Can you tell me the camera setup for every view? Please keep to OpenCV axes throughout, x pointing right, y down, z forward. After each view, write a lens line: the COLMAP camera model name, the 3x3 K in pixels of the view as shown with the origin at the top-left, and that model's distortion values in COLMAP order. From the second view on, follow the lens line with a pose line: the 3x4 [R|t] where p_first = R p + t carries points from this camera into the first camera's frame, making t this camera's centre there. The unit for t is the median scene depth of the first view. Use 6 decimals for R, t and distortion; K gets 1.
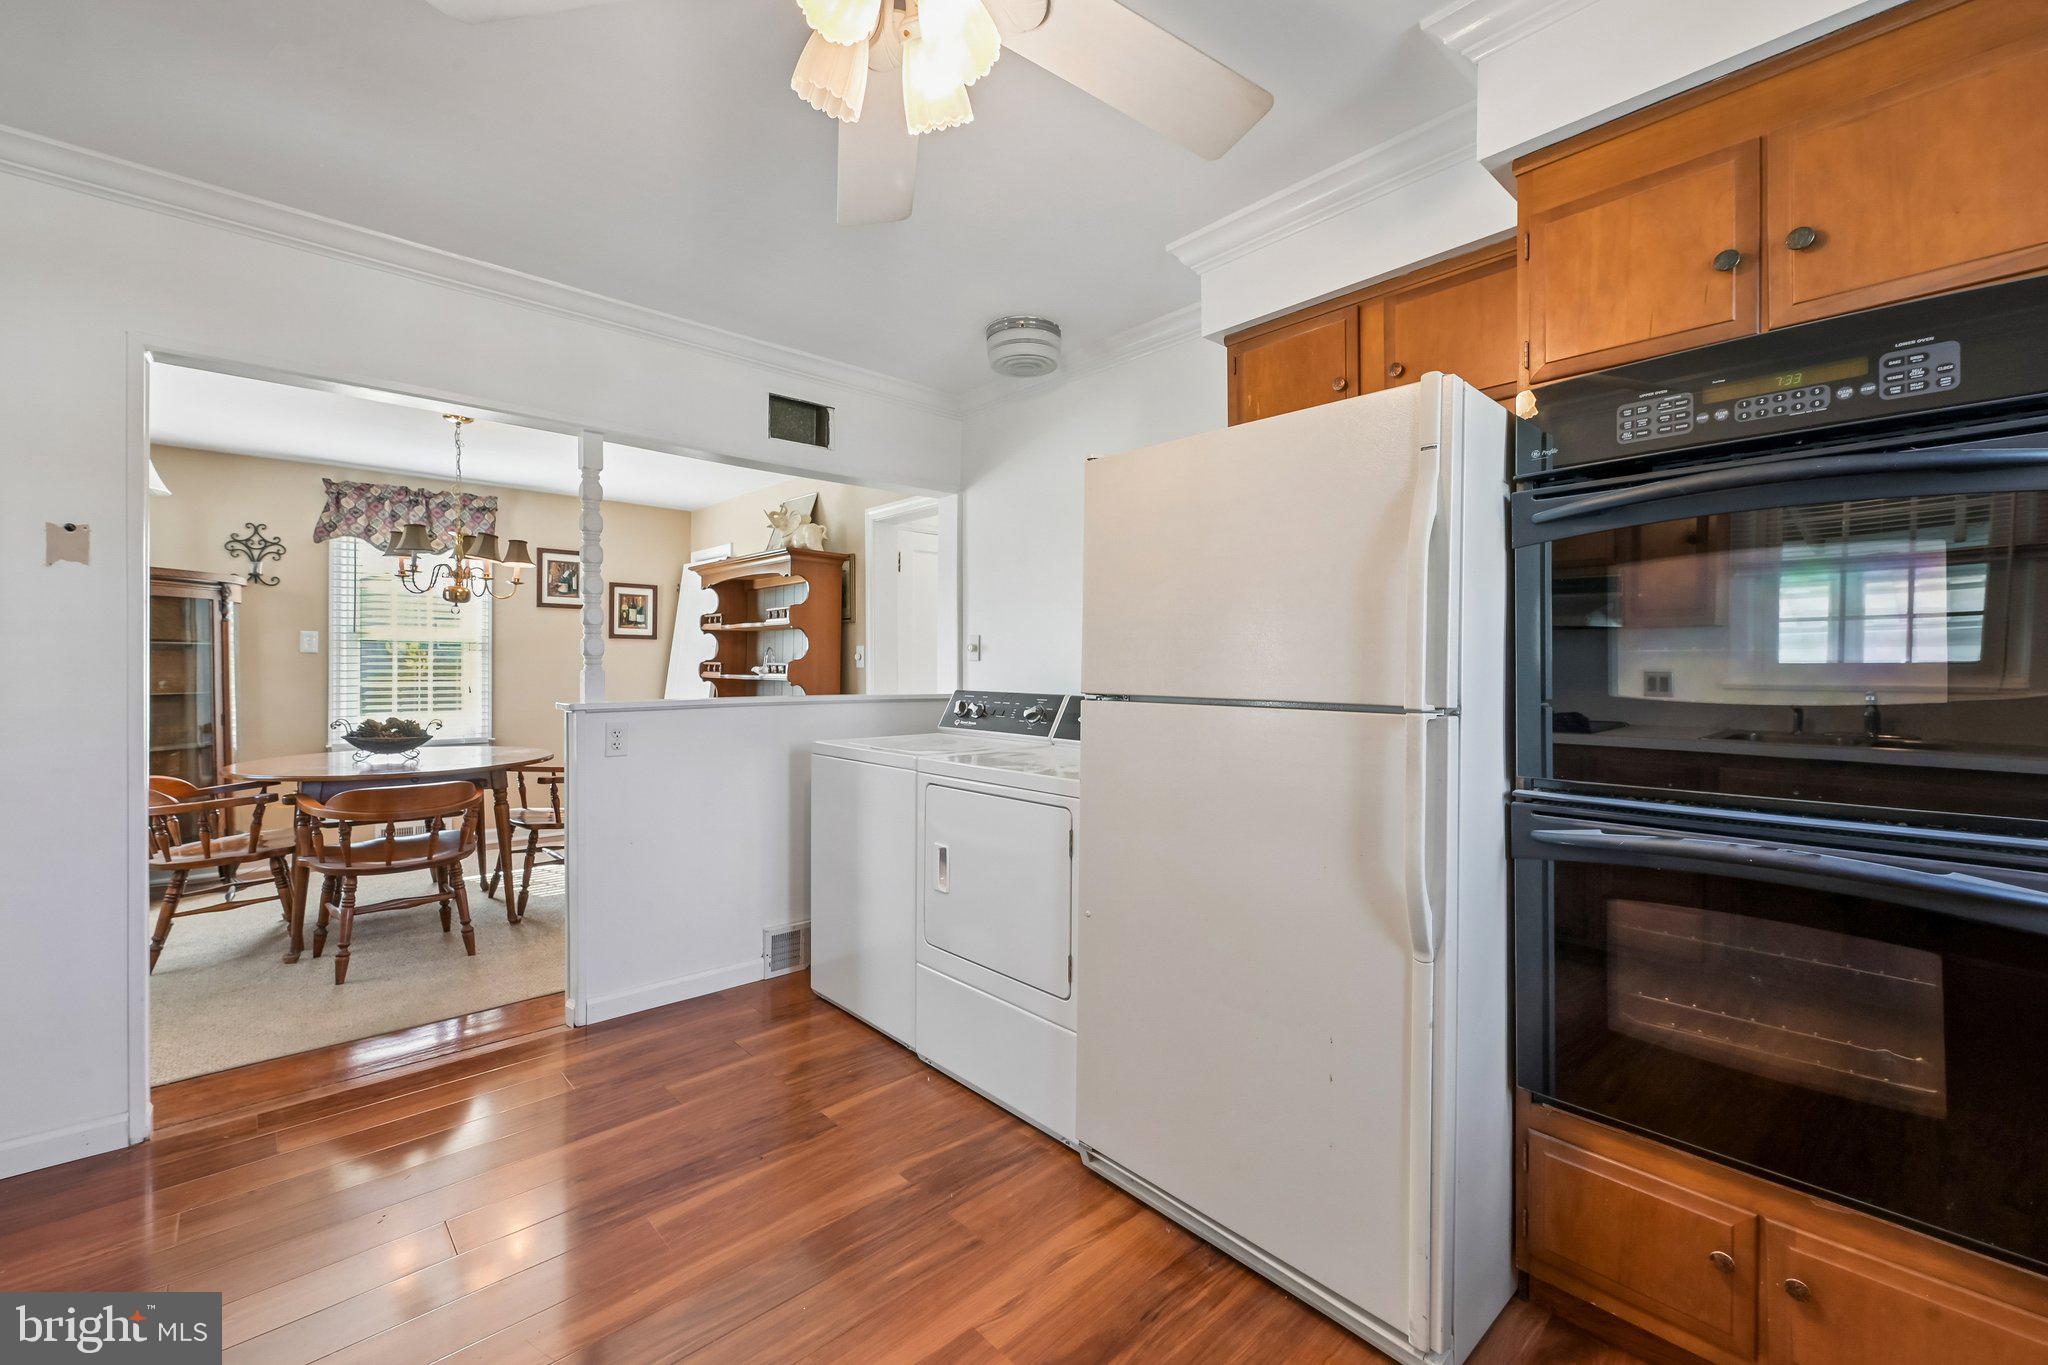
lens RADIAL K [[839.3, 0, 1056.3], [0, 839.3, 670.4], [0, 0, 1]] dist [-0.000959, 0.000689]
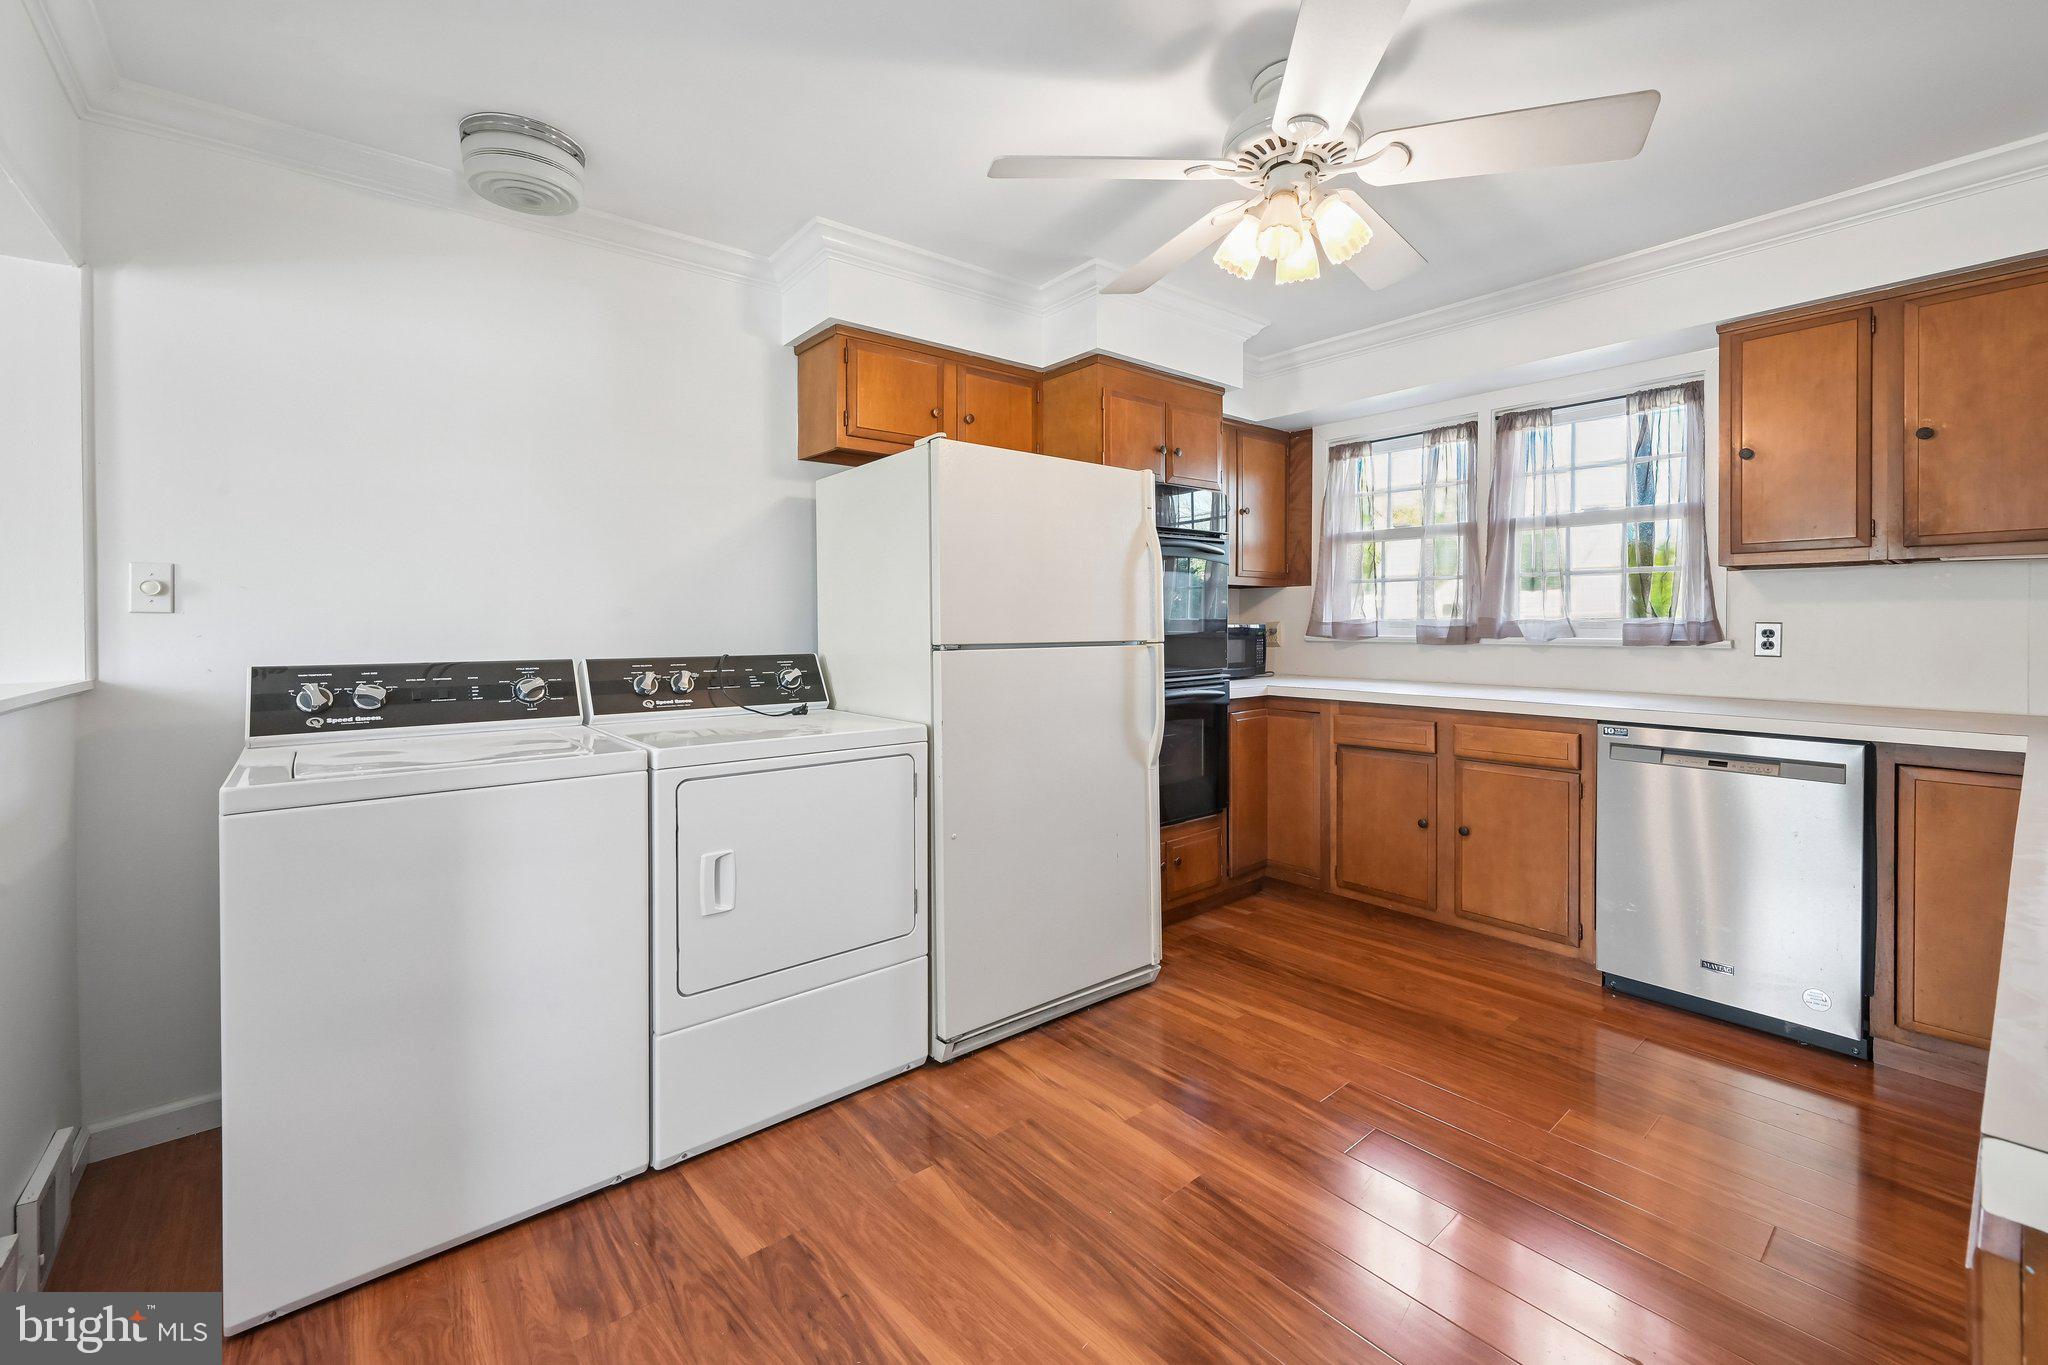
lens RADIAL K [[839.3, 0, 1031.4], [0, 839.3, 634.3], [0, 0, 1]] dist [-0.000959, 0.000689]
pose [[0.075345, -0.020952, 0.996937, -0.444314], [0.007421, 0.999763, 0.020450, -0.003918], [-0.997130, 0.005858, 0.075483, 0.327488]]
